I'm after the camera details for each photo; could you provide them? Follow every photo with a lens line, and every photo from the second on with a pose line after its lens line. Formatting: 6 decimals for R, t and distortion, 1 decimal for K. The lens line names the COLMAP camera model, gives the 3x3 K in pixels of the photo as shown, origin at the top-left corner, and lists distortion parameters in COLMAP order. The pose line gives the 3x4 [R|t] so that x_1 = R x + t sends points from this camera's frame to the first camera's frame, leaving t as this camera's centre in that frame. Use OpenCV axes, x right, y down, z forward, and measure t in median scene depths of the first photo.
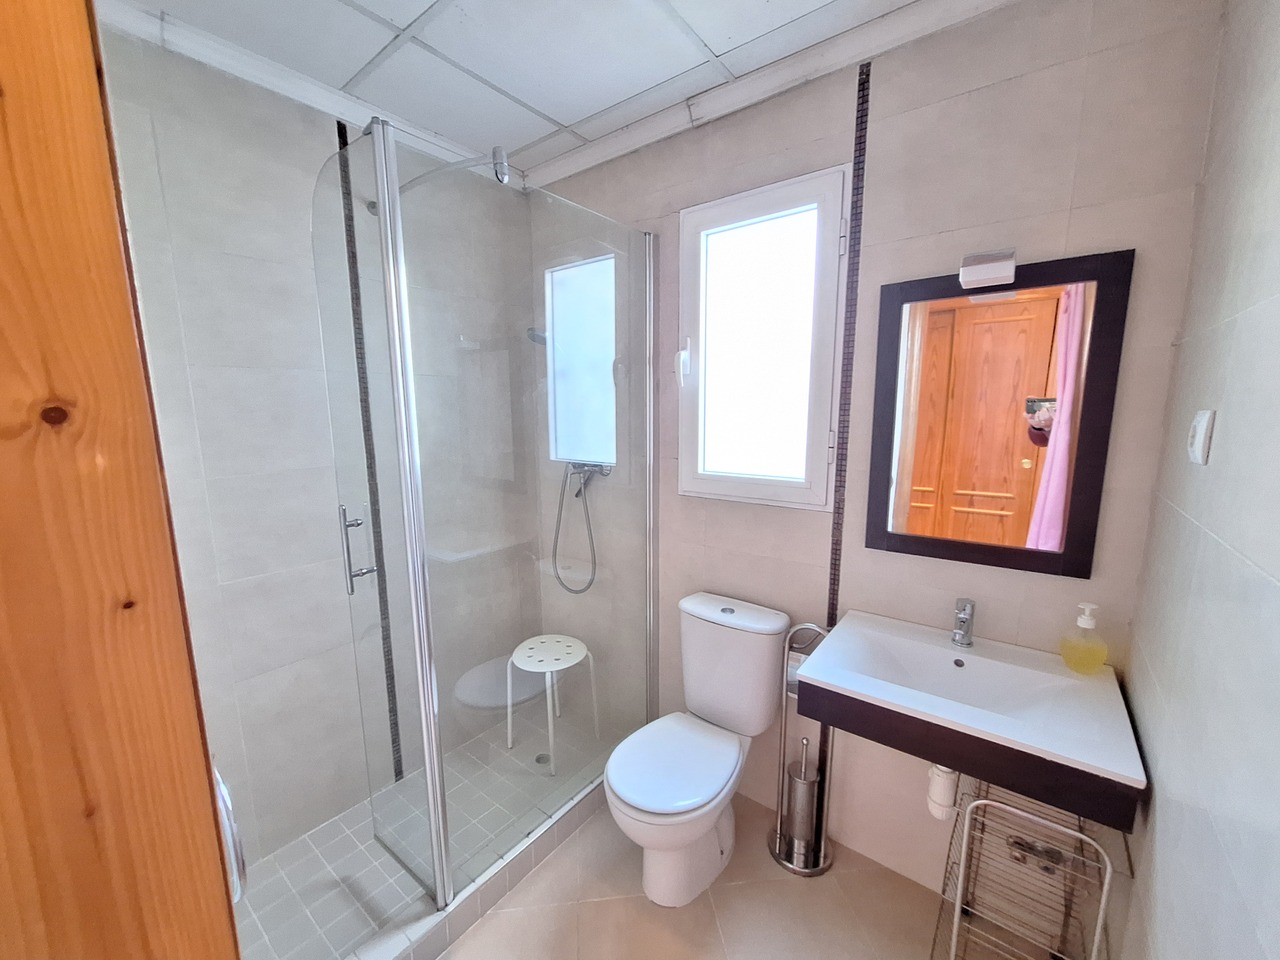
lens RADIAL K [[506.7, 0, 636.7], [0, 506.7, 484.1], [0, 0, 1]] dist [-0.003114, 0.000019]
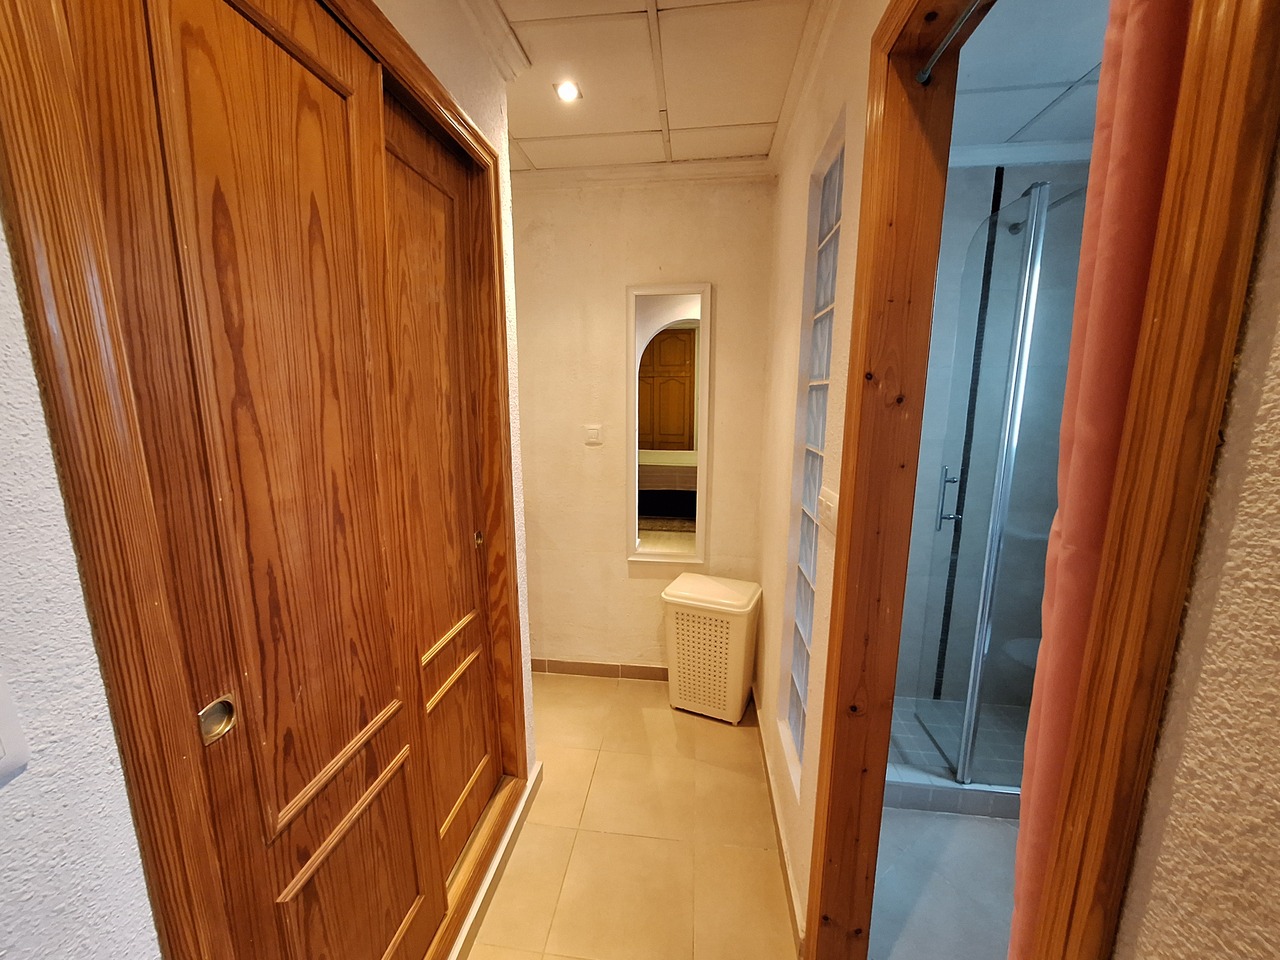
lens RADIAL K [[506.7, 0, 635.0], [0, 506.7, 480.8], [0, 0, 1]] dist [-0.003114, 0.000019]
pose [[0.509107, 0.160184, -0.845666, 0.155990], [-0.145125, 0.984438, 0.099101, 0.059450], [0.848380, 0.072274, 0.524430, -0.421245]]
